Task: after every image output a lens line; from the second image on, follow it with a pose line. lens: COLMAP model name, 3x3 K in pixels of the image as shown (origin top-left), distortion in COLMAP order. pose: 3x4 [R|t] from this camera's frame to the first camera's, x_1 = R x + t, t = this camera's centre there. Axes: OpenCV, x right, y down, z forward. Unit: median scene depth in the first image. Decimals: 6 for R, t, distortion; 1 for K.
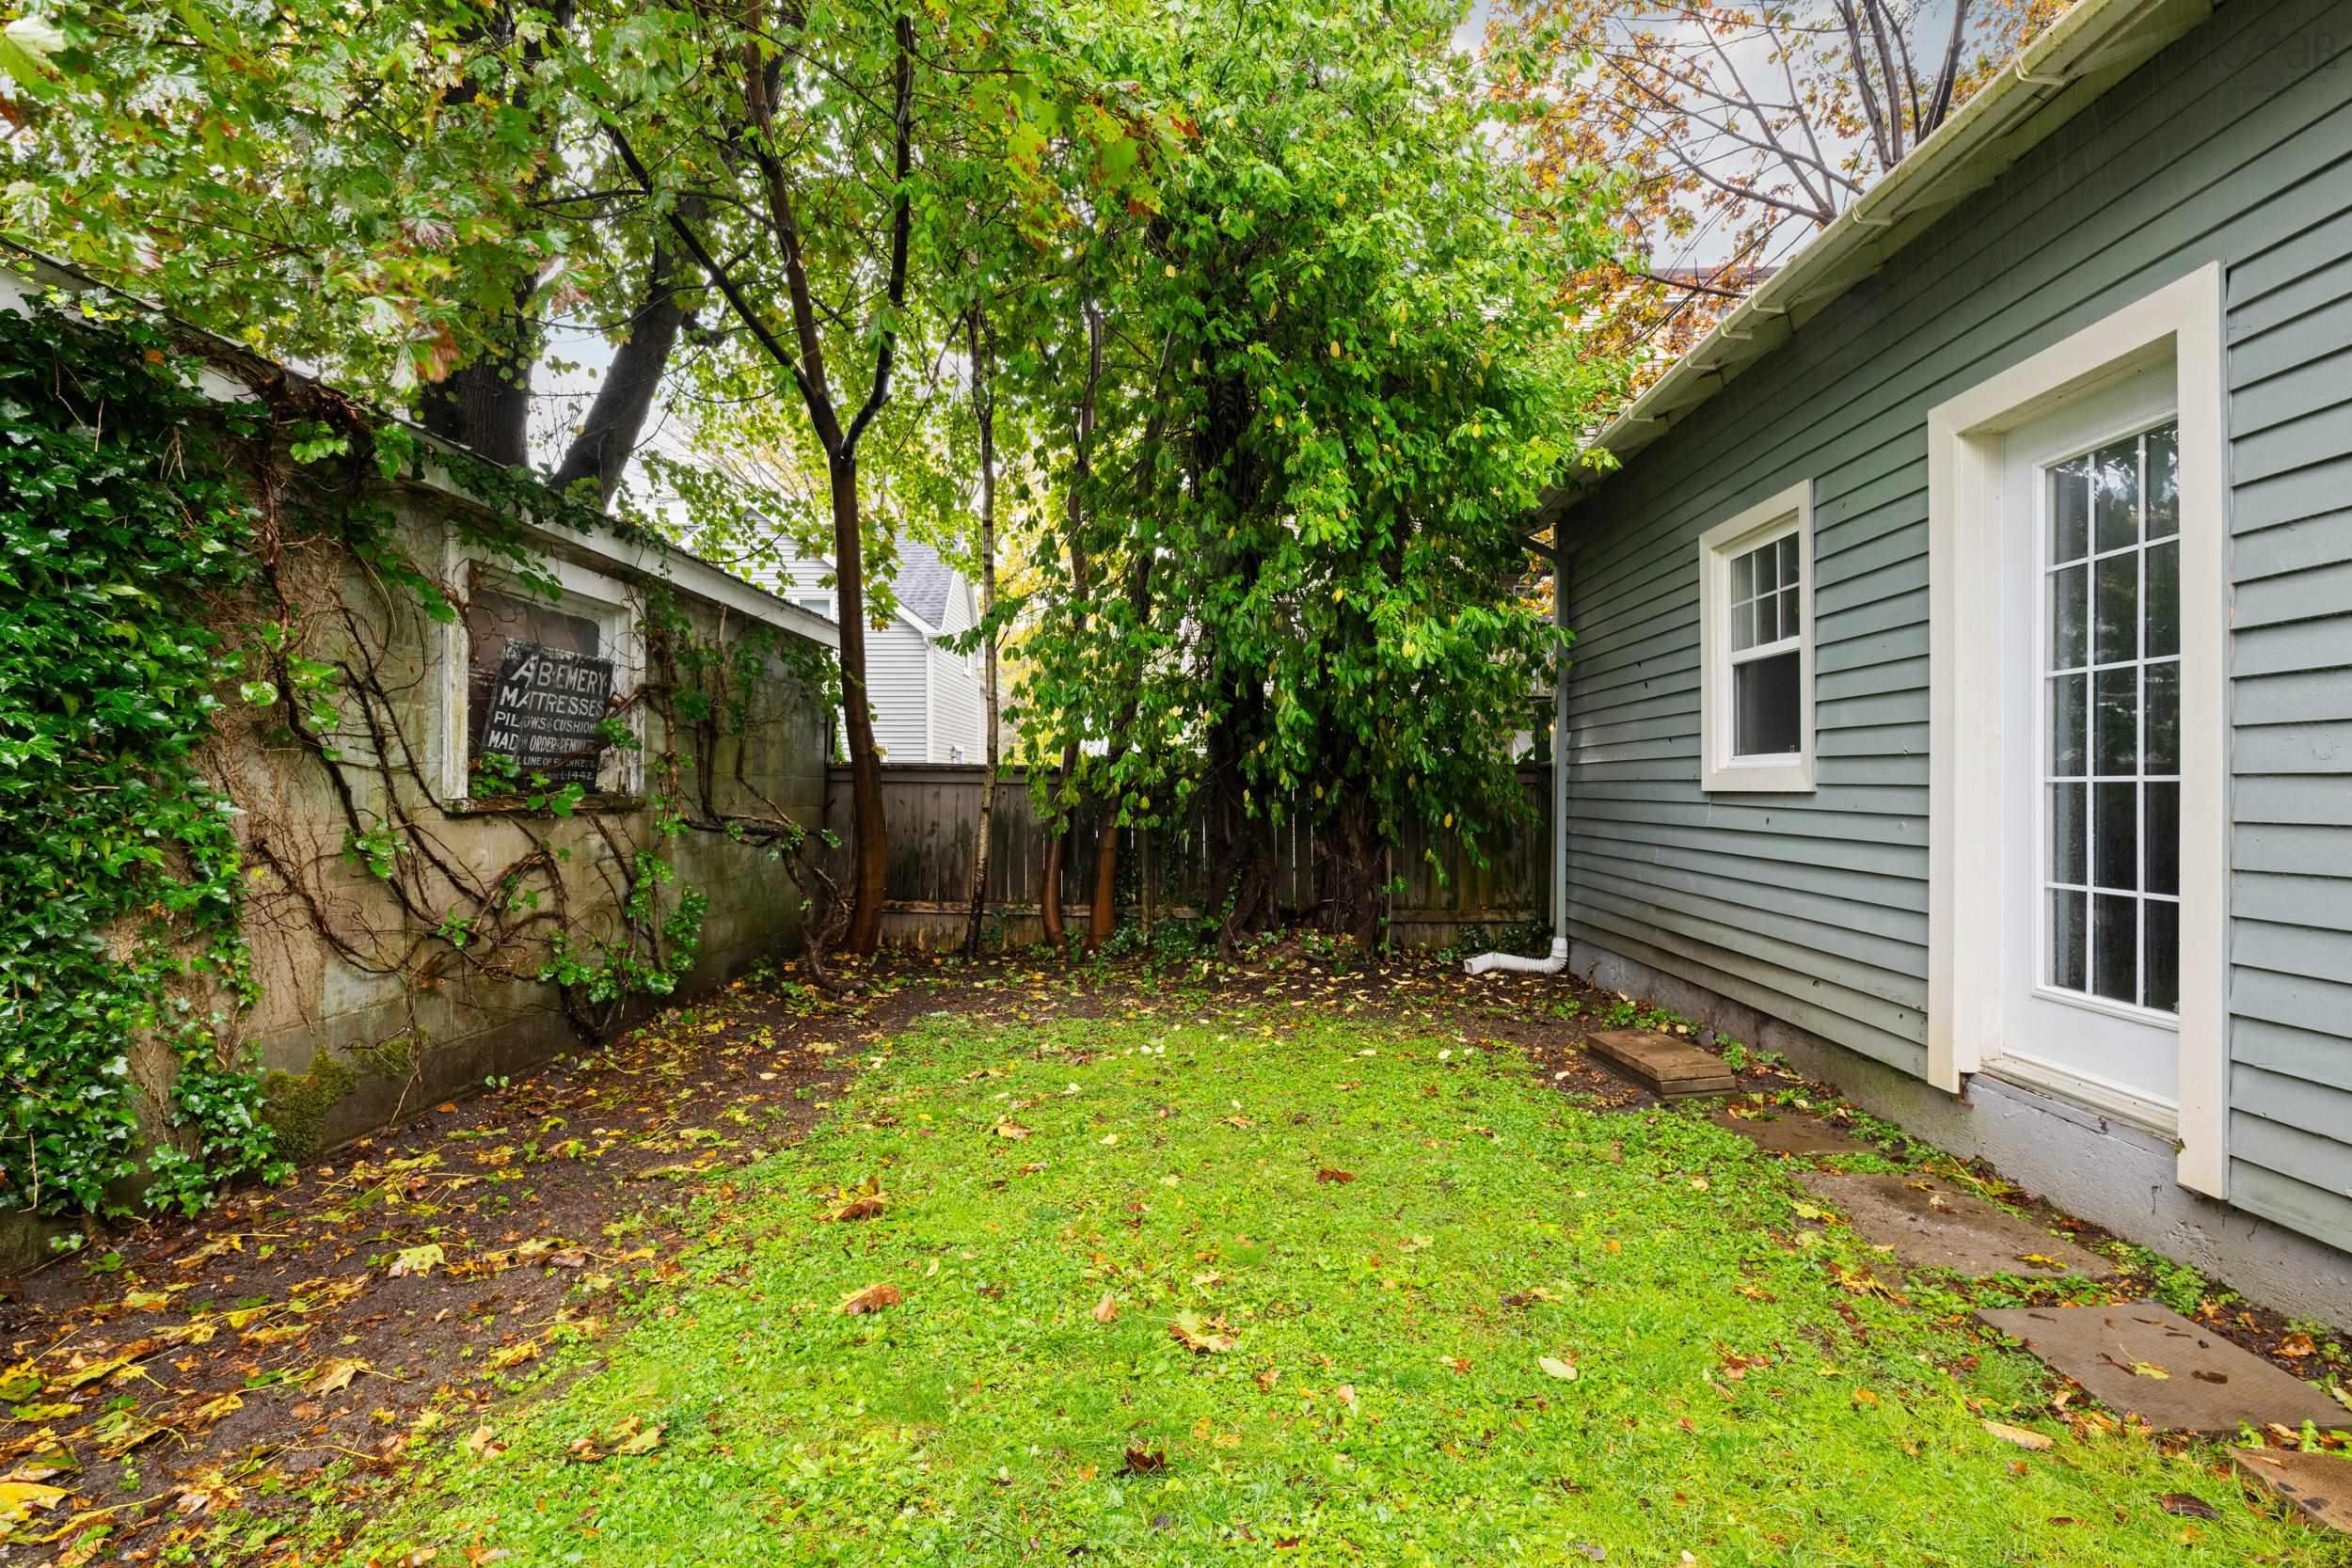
lens RADIAL K [[1066.8, 0, 1197.4], [0, 1066.8, 792.2], [0, 0, 1]] dist [-0.000301, 0.000558]
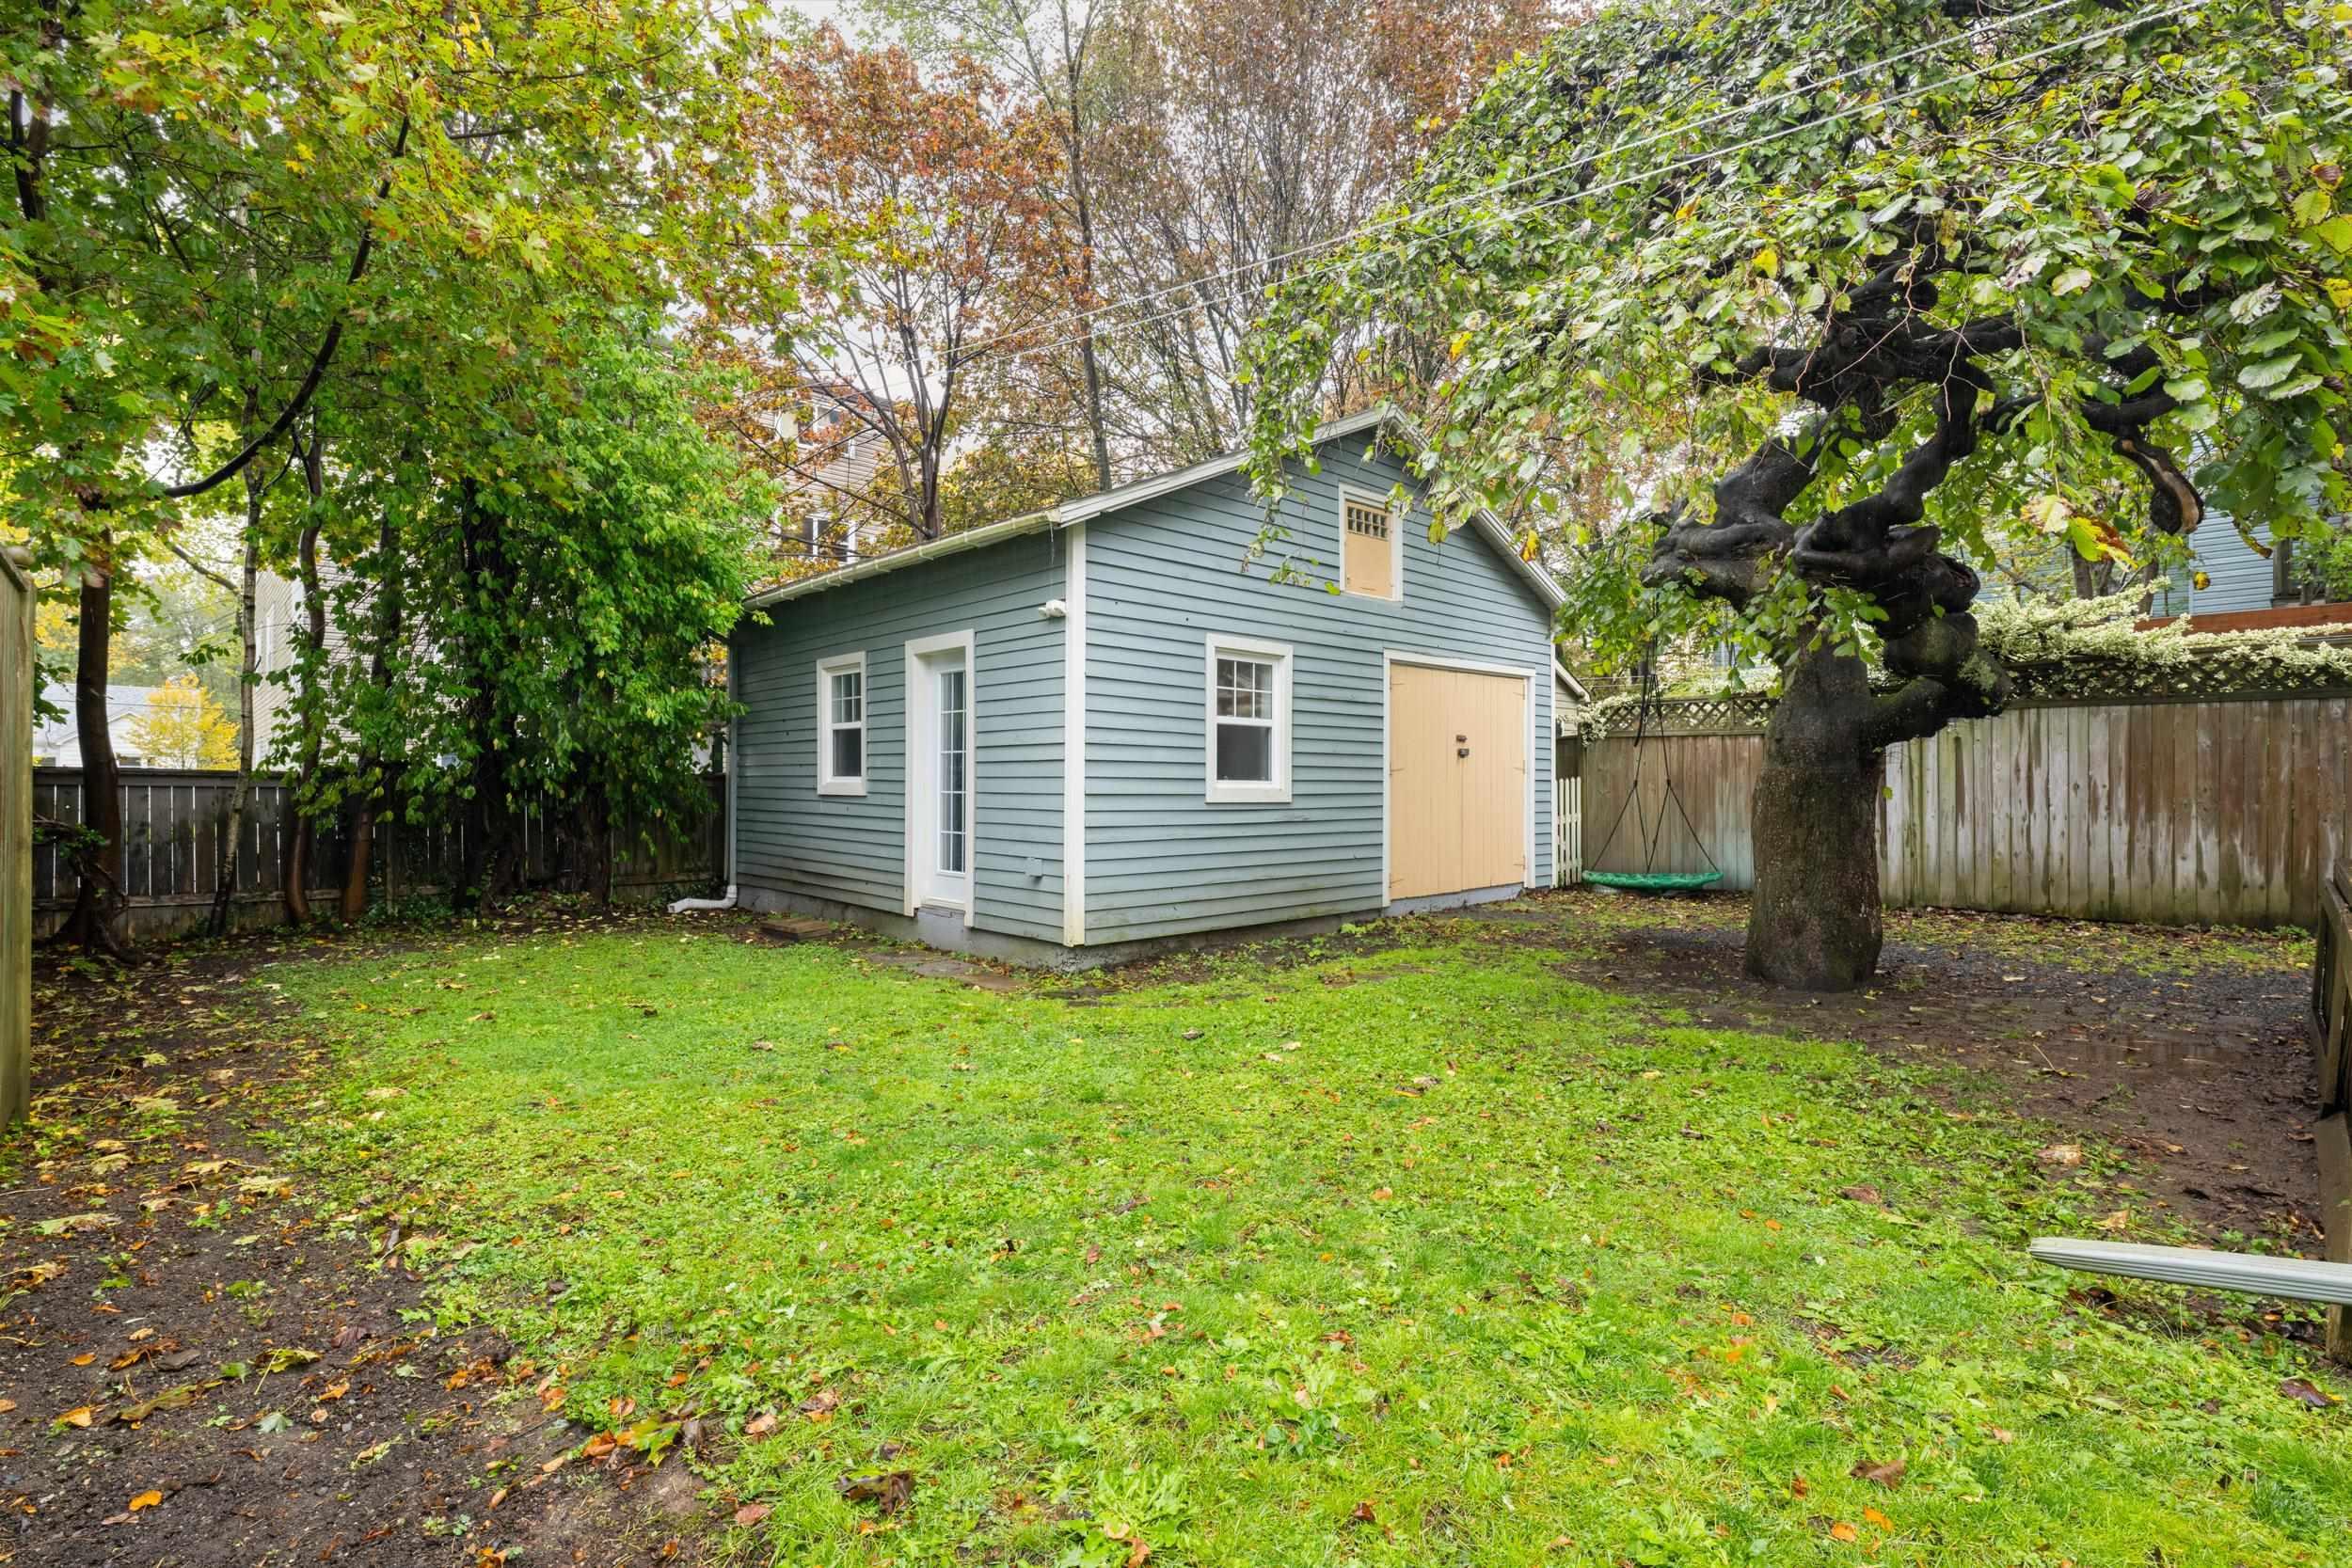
lens RADIAL K [[1066.8, 0, 1185.4], [0, 1066.8, 787.7], [0, 0, 1]] dist [-0.000301, 0.000558]
pose [[0.718908, -0.001465, 0.695104, -0.386741], [-0.001535, 0.999992, 0.003695, -0.021485], [-0.695103, -0.003723, 0.718900, -0.843662]]
